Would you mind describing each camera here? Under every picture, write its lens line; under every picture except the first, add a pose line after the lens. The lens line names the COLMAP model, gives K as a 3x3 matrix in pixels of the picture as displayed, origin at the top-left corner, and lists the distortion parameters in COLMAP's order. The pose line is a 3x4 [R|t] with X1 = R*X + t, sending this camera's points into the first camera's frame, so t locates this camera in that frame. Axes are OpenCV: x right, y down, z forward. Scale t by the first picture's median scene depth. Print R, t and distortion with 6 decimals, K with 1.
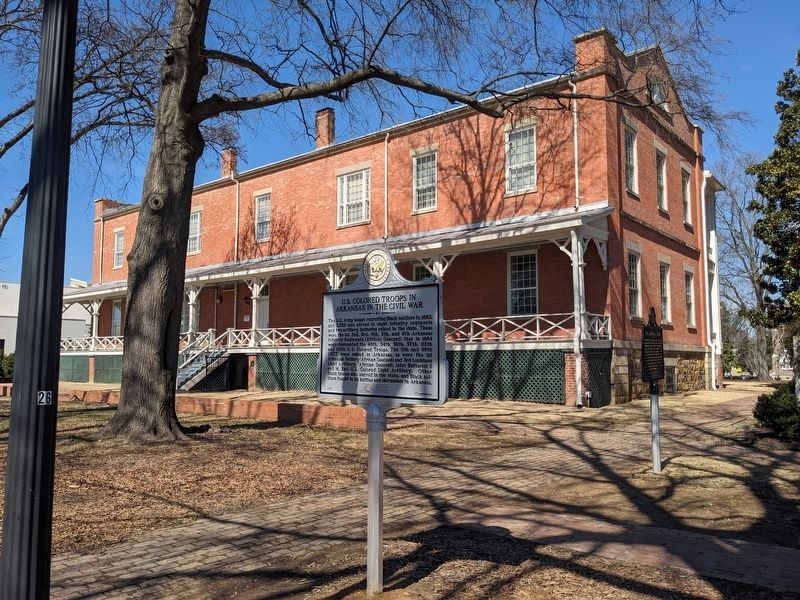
lens RADIAL K [[631.2, 0, 400.0], [0, 631.2, 300.0], [0, 0, 1]] dist [-0.000522, -0.038691]
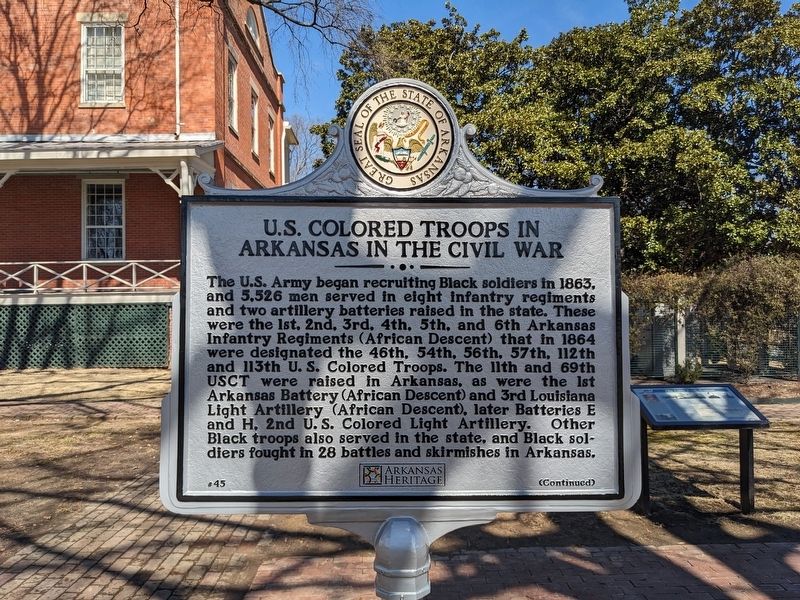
lens RADIAL K [[631.2, 0, 400.0], [0, 631.2, 300.0], [0, 0, 1]] dist [-0.000522, -0.038691]
pose [[0.742443, -0.000438, 0.669909, -0.058863], [-0.055468, 0.996526, 0.062126, 0.003762], [-0.667609, -0.083284, 0.739839, 0.155695]]
